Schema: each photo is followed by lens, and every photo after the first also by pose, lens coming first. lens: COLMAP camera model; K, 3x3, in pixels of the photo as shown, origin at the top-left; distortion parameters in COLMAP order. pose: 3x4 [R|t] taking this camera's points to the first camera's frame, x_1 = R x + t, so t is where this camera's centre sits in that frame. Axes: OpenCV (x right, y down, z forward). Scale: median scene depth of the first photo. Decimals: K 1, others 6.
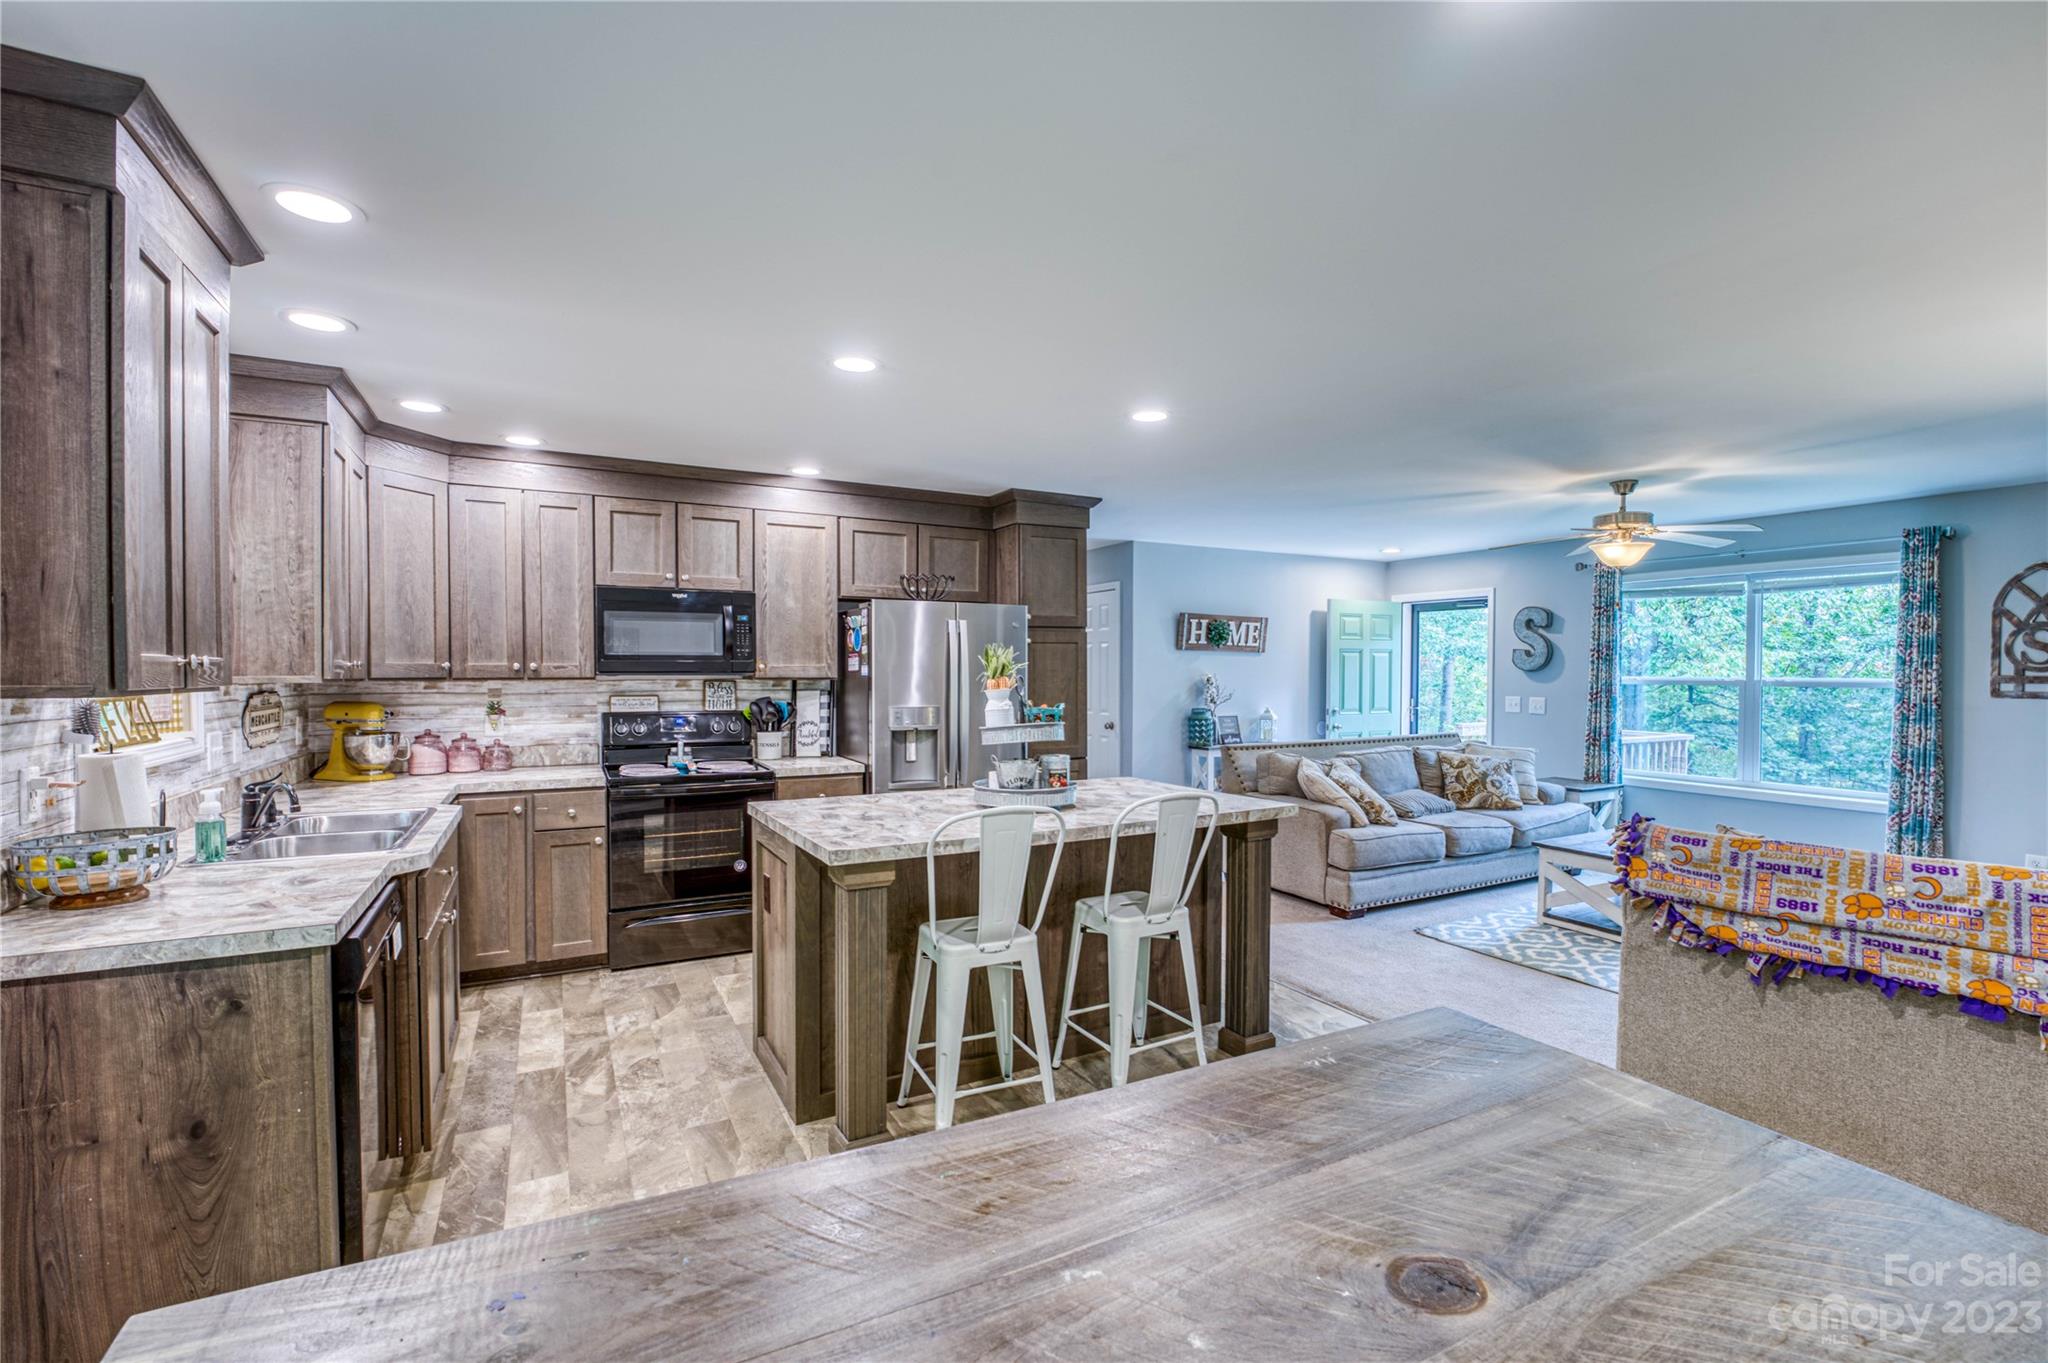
lens RADIAL K [[894.0, 0, 1018.4], [0, 894.0, 685.8], [0, 0, 1]] dist [-0.027400, 0.003535]
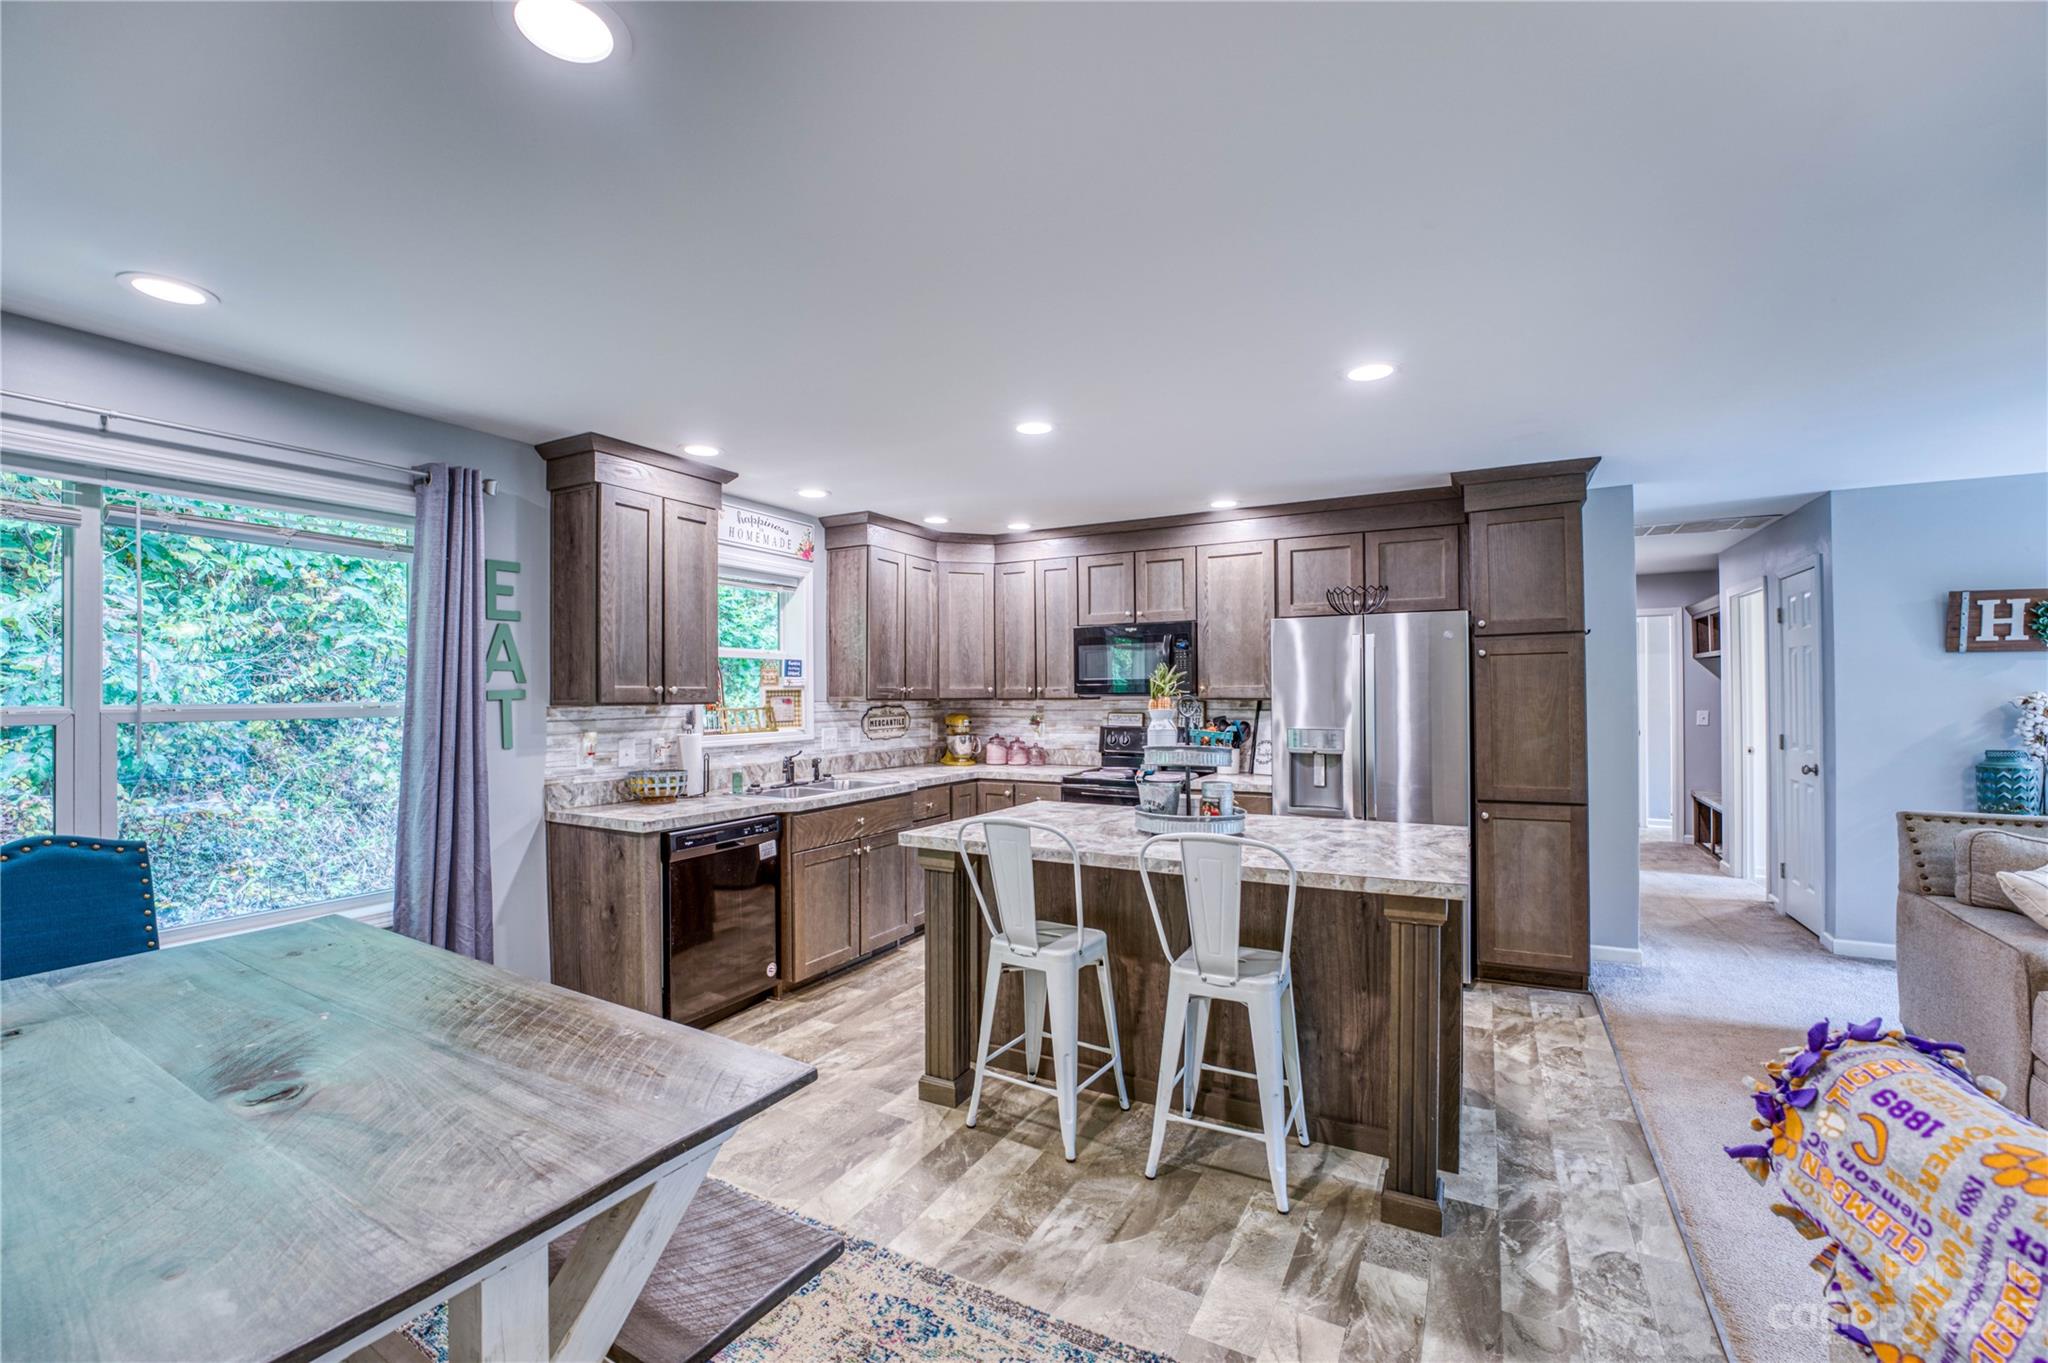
lens RADIAL K [[834.8, 0, 1023.5], [0, 834.8, 686.4], [0, 0, 1]] dist [-0.034299, 0.004923]
pose [[0.546971, -0.012439, -0.837059, 0.456720], [-0.008283, 0.999760, -0.020269, -0.000711], [0.837111, 0.018020, 0.546736, 0.256524]]
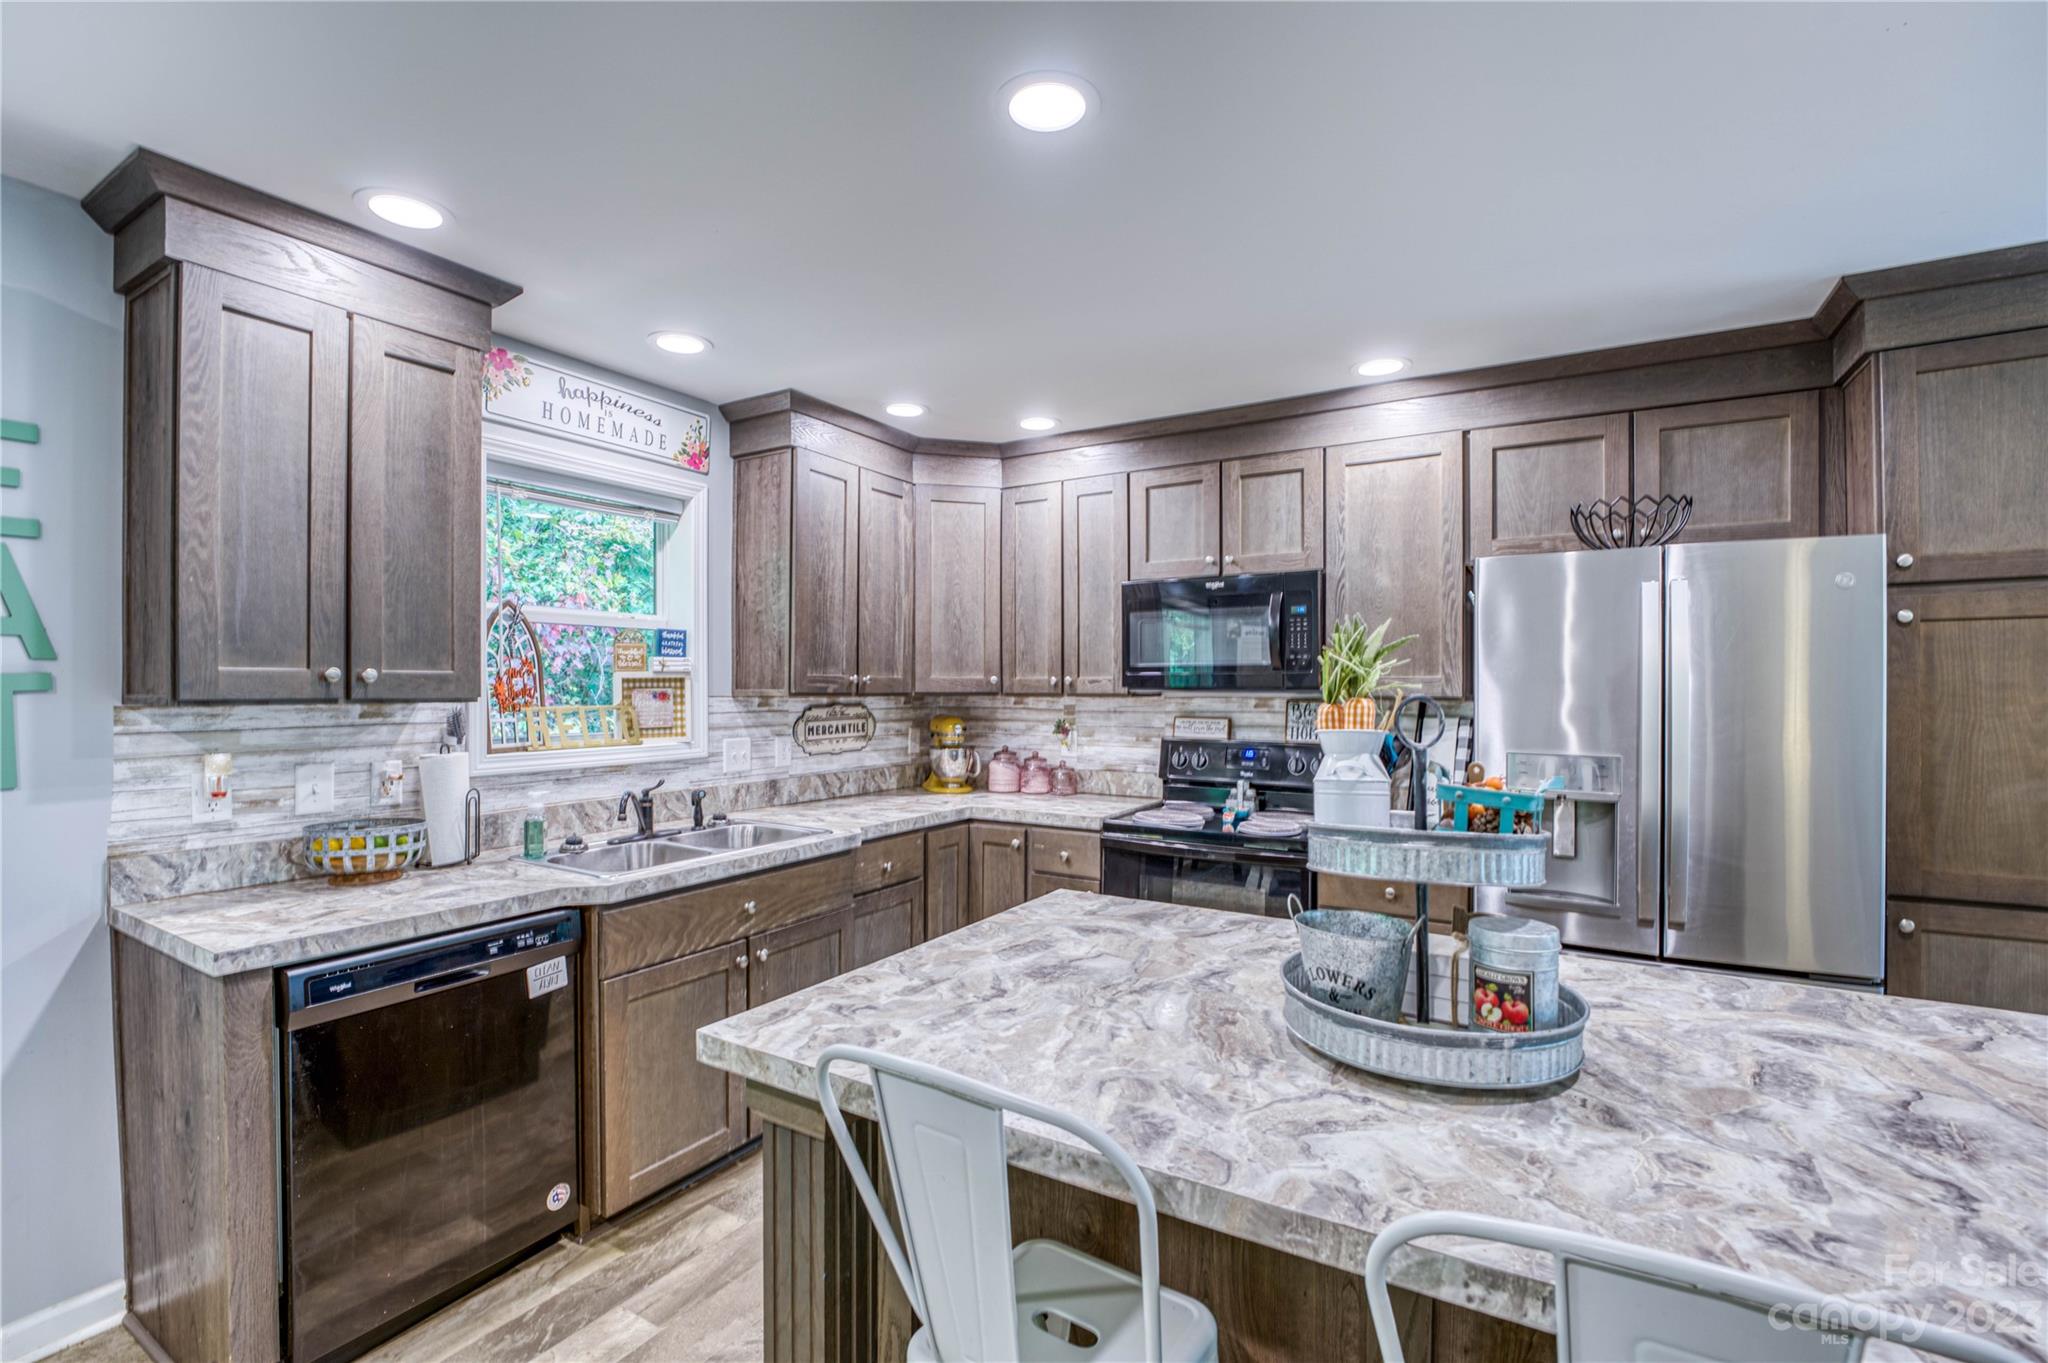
lens RADIAL K [[894.0, 0, 1027.9], [0, 894.0, 687.5], [0, 0, 1]] dist [-0.027400, 0.003535]
pose [[0.515856, 0.000916, -0.856675, 0.168556], [-0.015951, 0.999836, -0.008537, -0.006142], [0.856527, 0.018069, 0.515786, 0.463196]]
